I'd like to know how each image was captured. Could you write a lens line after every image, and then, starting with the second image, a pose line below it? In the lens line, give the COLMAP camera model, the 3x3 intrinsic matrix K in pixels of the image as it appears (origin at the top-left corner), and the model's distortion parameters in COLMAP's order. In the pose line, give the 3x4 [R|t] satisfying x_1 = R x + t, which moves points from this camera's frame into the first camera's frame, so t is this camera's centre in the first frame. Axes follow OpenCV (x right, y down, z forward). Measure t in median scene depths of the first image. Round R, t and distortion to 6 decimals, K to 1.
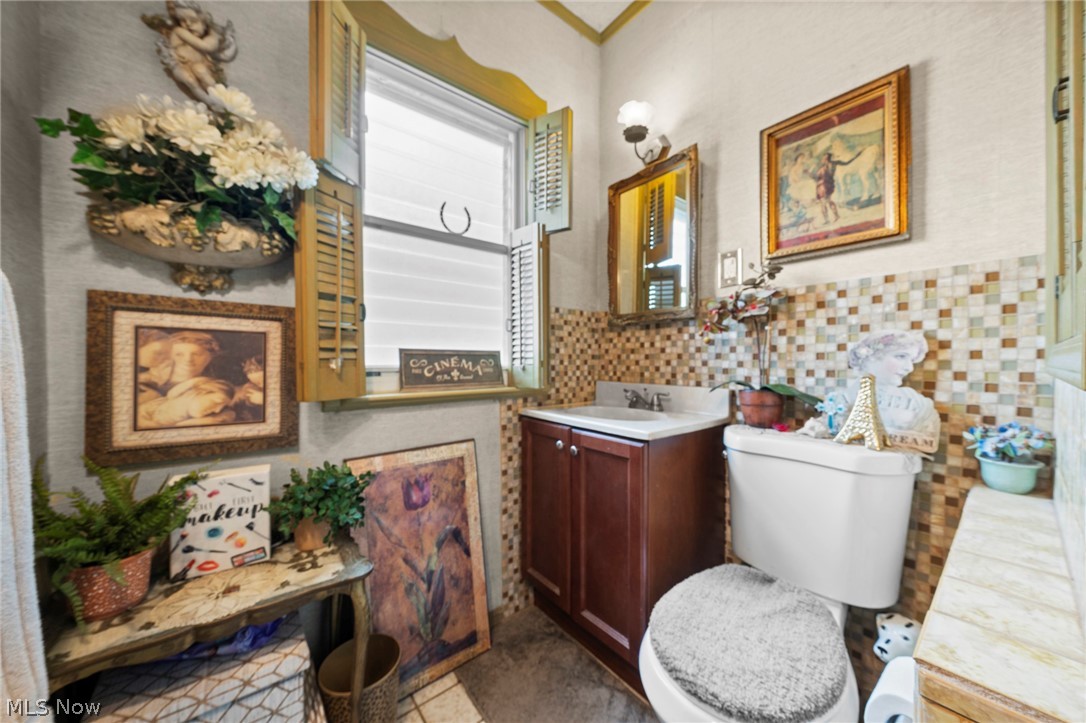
lens RADIAL K [[375.0, 0, 546.4], [0, 375.0, 377.5], [0, 0, 1]] dist [-0.000963, -0.000375]
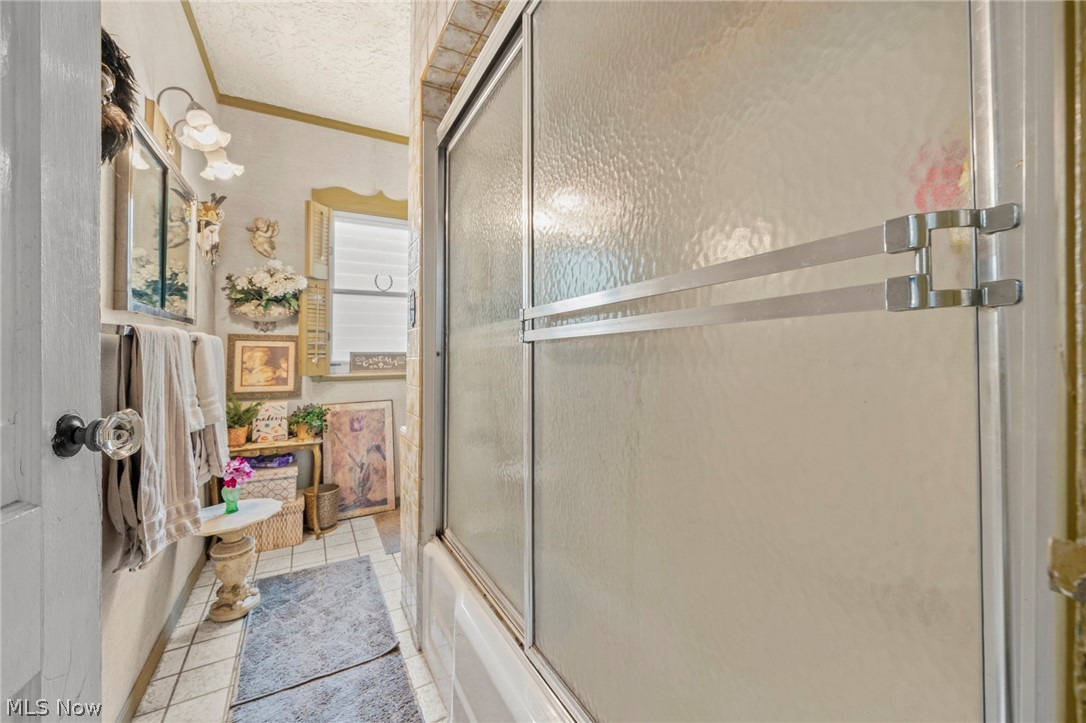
lens RADIAL K [[429.7, 0, 543.0], [0, 429.7, 361.5], [0, 0, 1]] dist [-0.000520, 0.000043]
pose [[0.984756, -0.001356, -0.173934, 1.294403], [-0.002422, 0.999766, -0.021507, 0.025775], [0.173922, 0.021600, 0.984522, -1.374436]]
